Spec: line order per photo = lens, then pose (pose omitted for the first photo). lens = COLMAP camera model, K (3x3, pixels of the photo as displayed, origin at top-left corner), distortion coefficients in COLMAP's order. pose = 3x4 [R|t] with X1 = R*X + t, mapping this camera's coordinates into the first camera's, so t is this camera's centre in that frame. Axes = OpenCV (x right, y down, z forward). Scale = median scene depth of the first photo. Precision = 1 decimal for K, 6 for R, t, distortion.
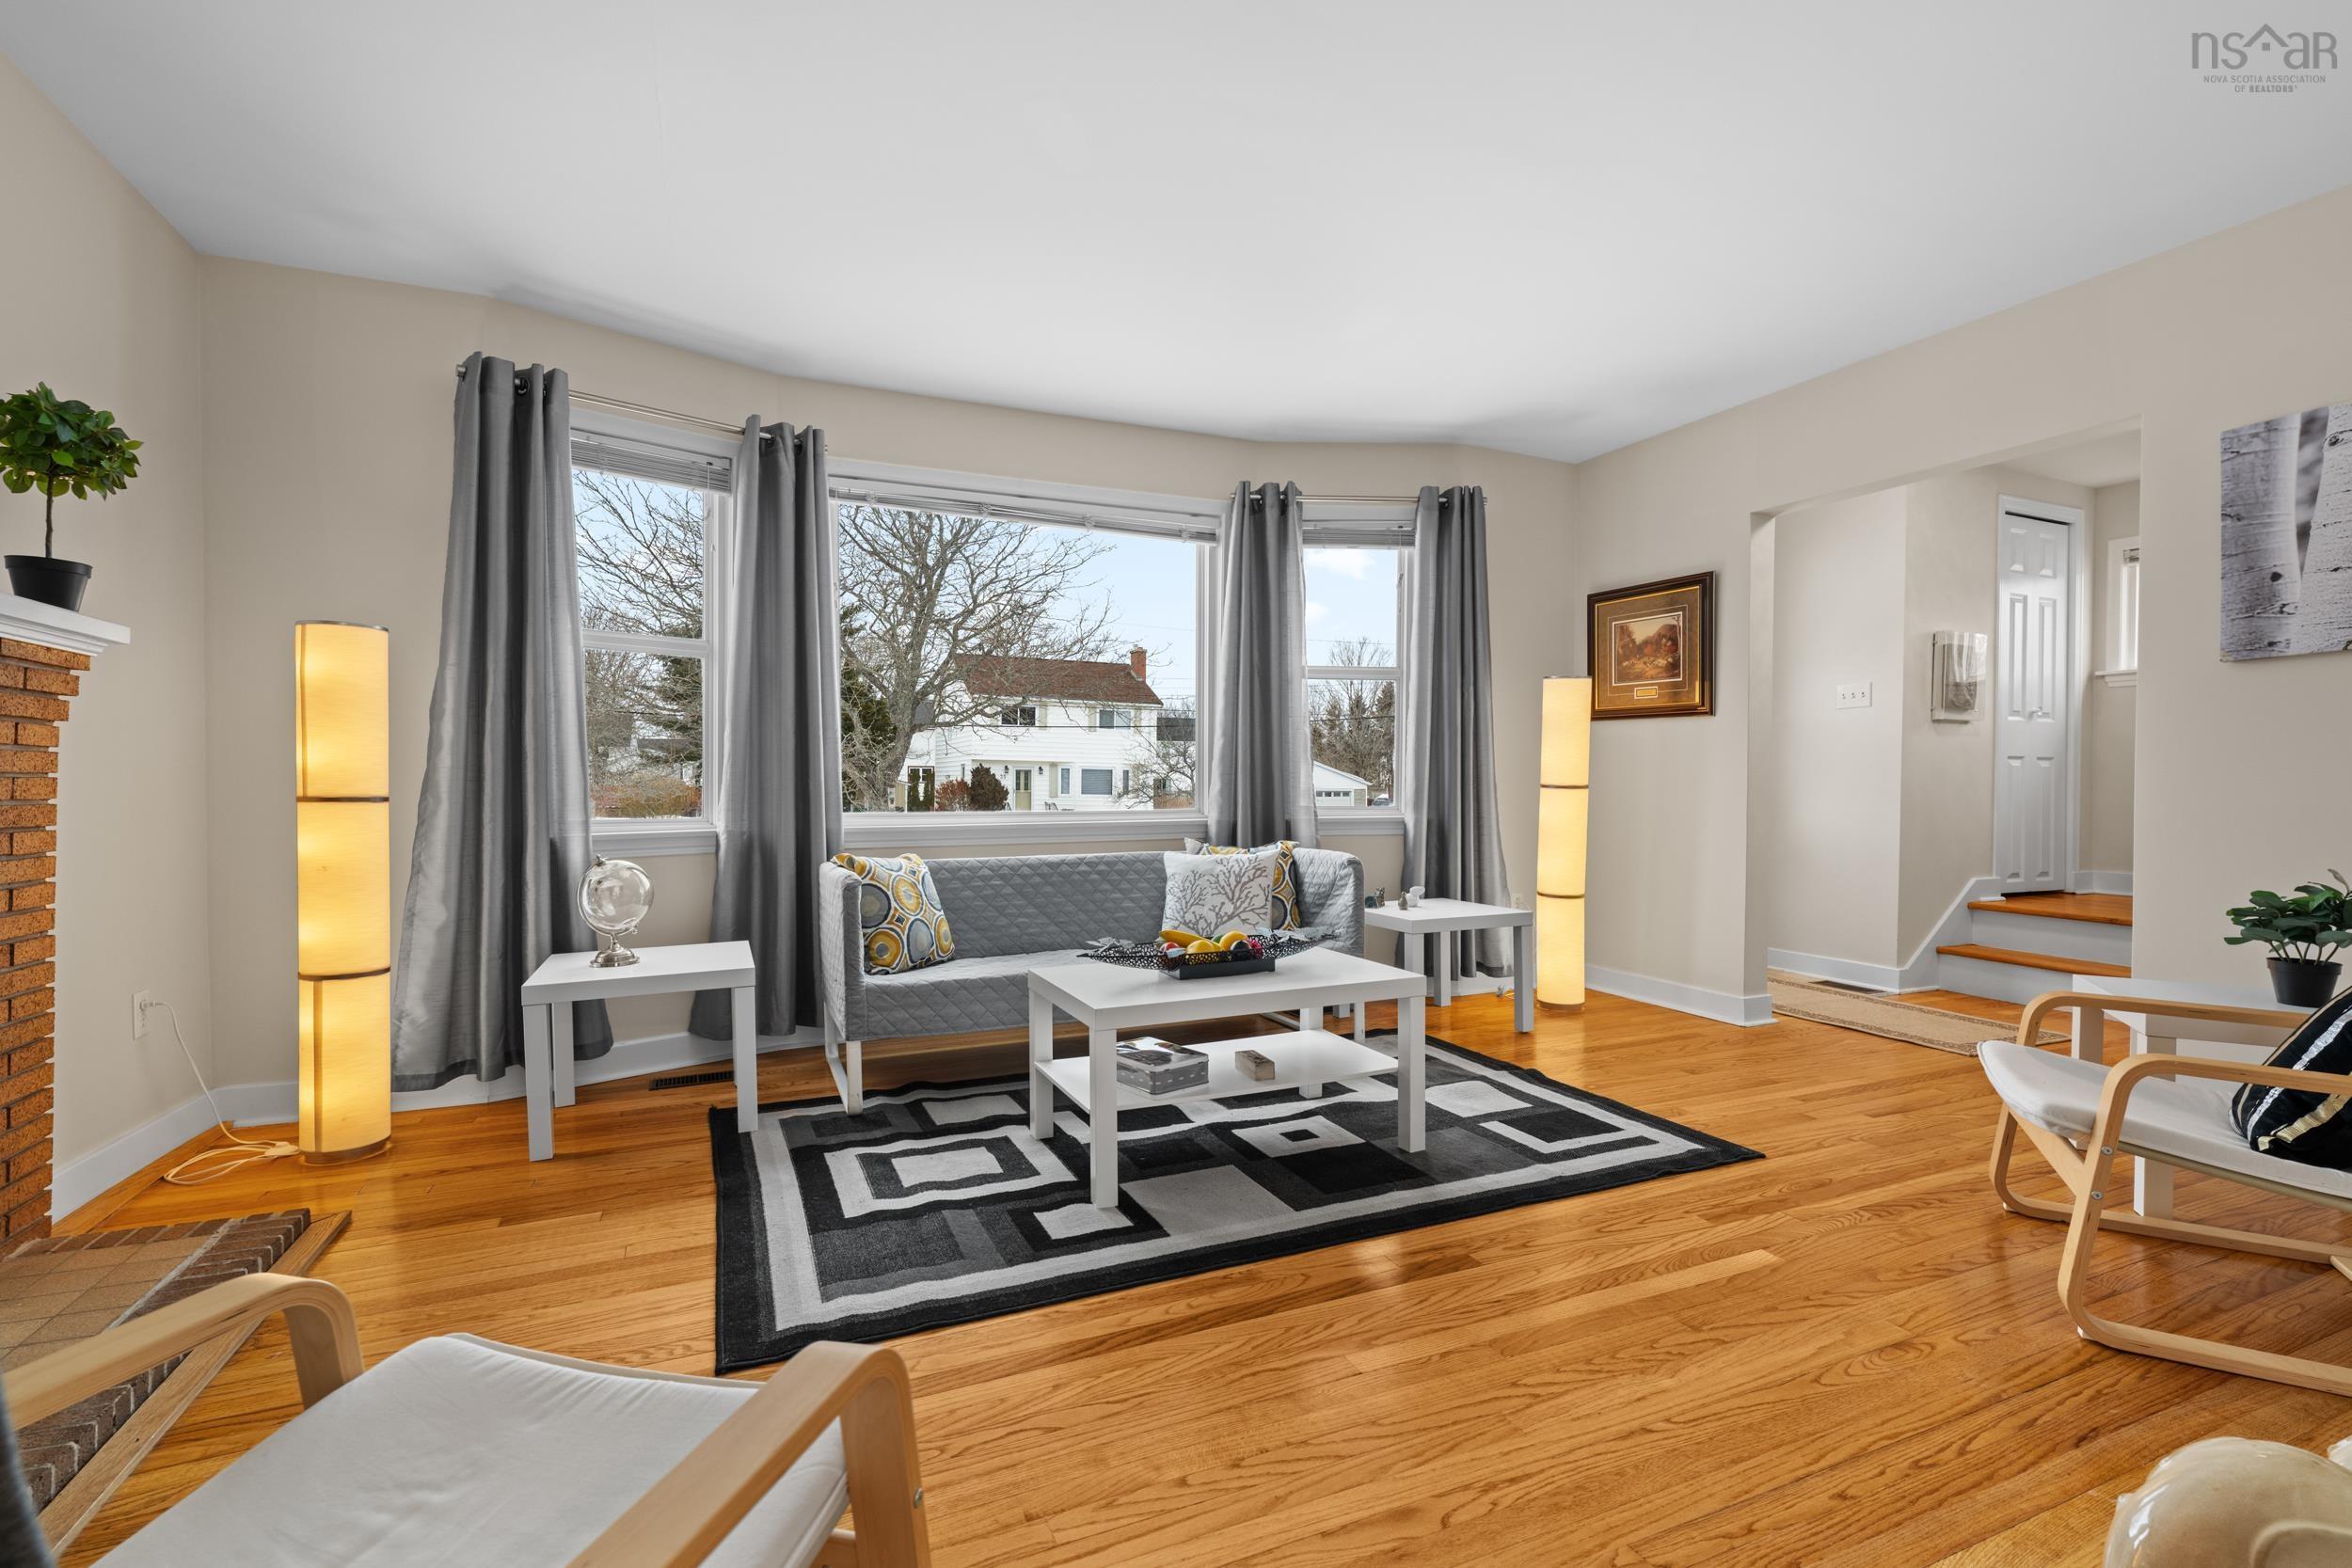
lens RADIAL K [[1061.9, 0, 1190.6], [0, 1061.9, 794.4], [0, 0, 1]] dist [0.003124, -0.002255]
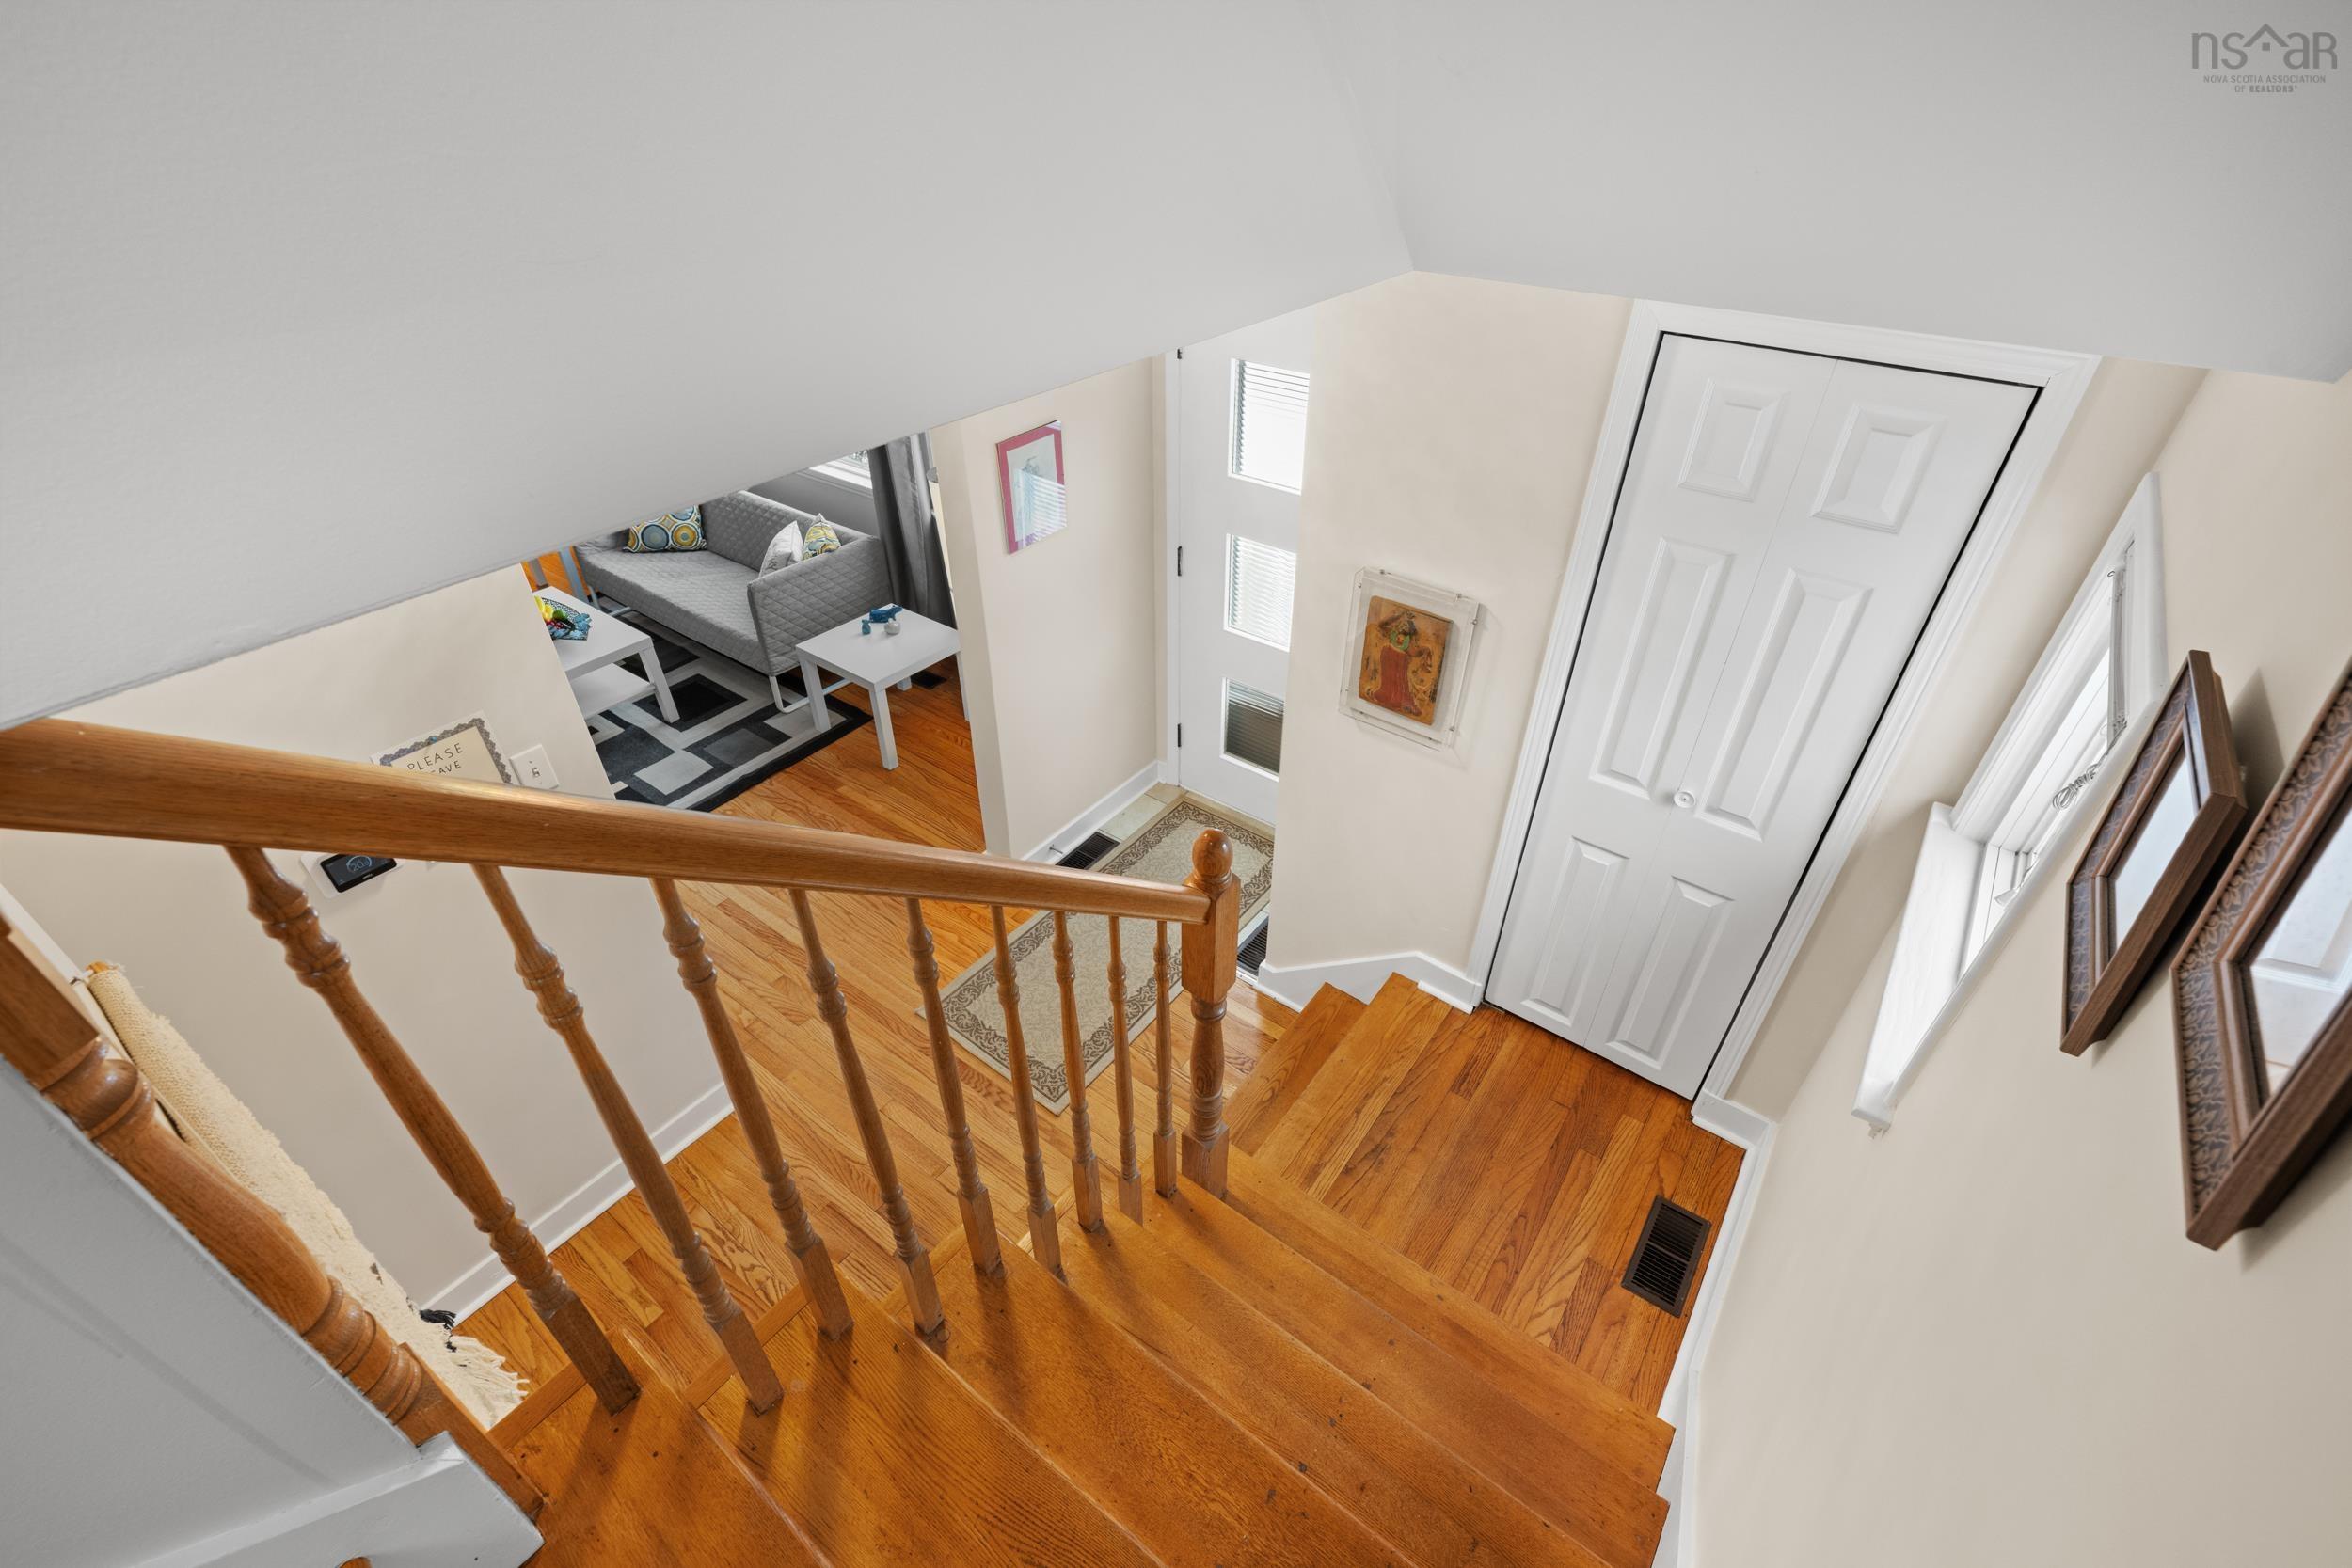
lens RADIAL K [[1061.9, 0, 1166.9], [0, 1061.9, 791.5], [0, 0, 1]] dist [0.003124, -0.002255]
pose [[0.466902, 0.524130, -0.712243, 1.424296], [-0.001916, 0.806021, 0.591883, -0.494095], [0.884307, -0.274987, 0.377337, 0.879140]]
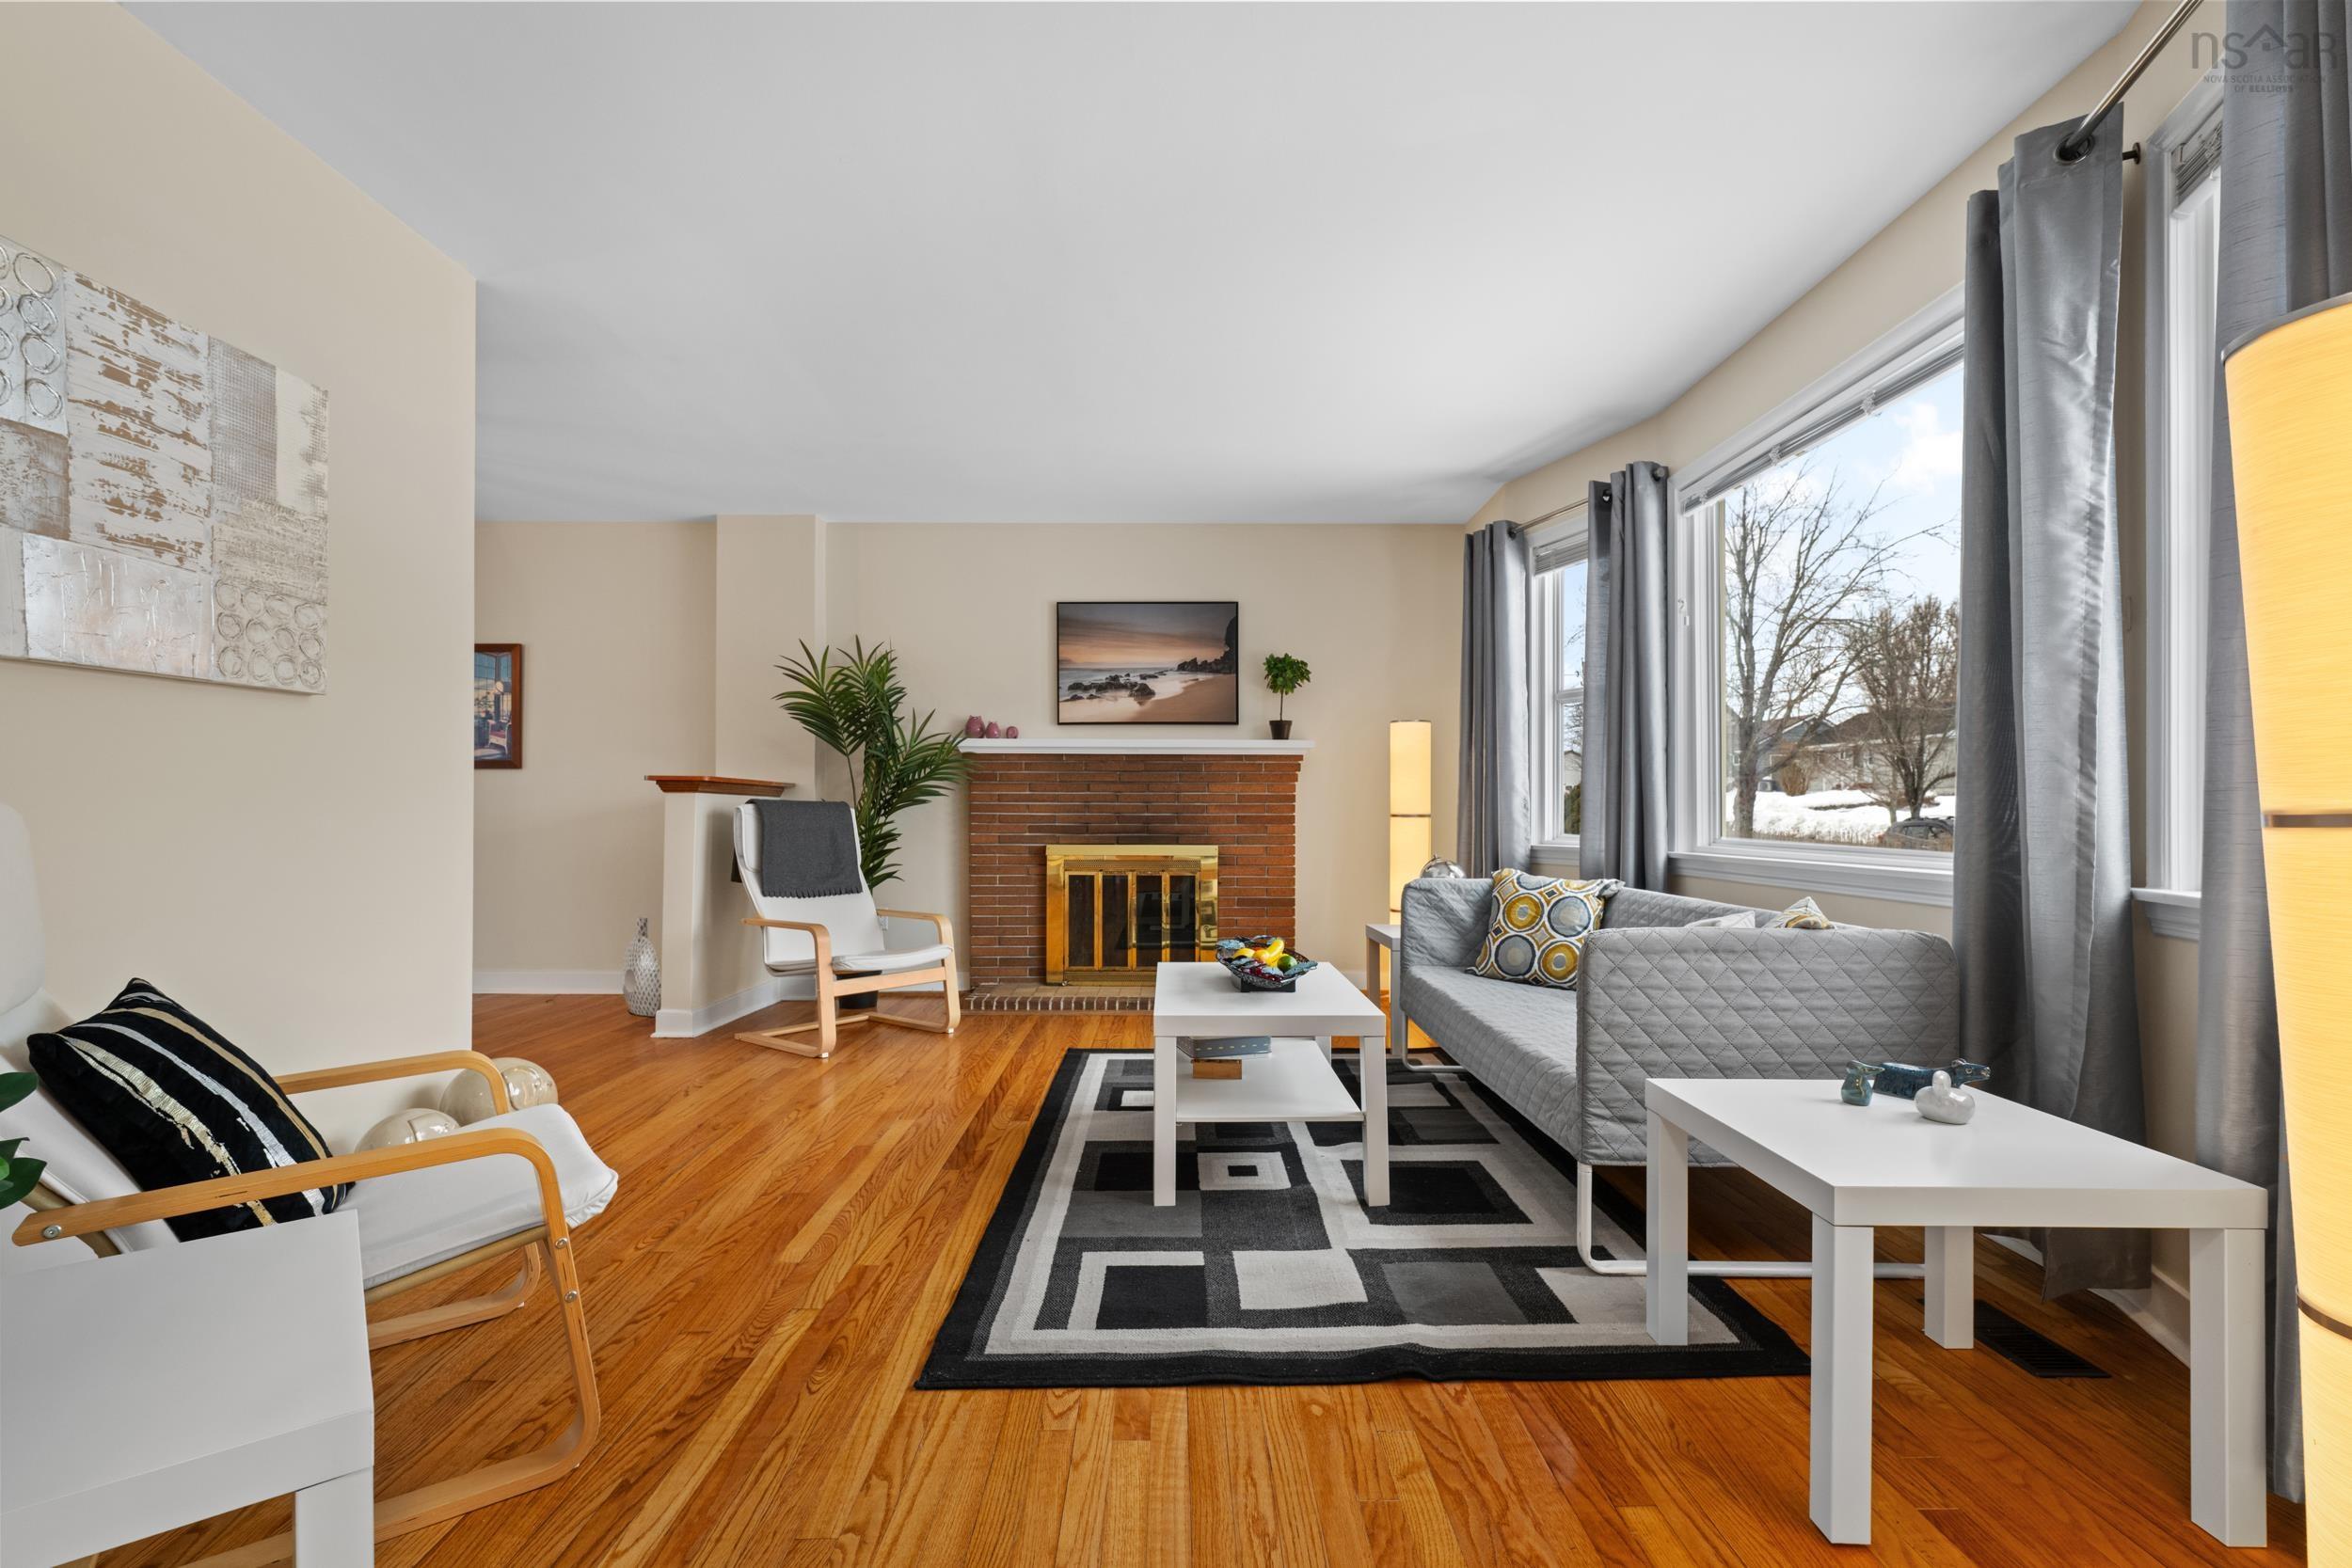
lens RADIAL K [[1061.9, 0, 1178.0], [0, 1061.9, 802.0], [0, 0, 1]] dist [0.003124, -0.002255]
pose [[-0.406448, -0.005424, -0.913658, 0.770747], [-0.009271, 0.999955, -0.001813, -0.008783], [0.913627, 0.007734, -0.406480, 1.015713]]
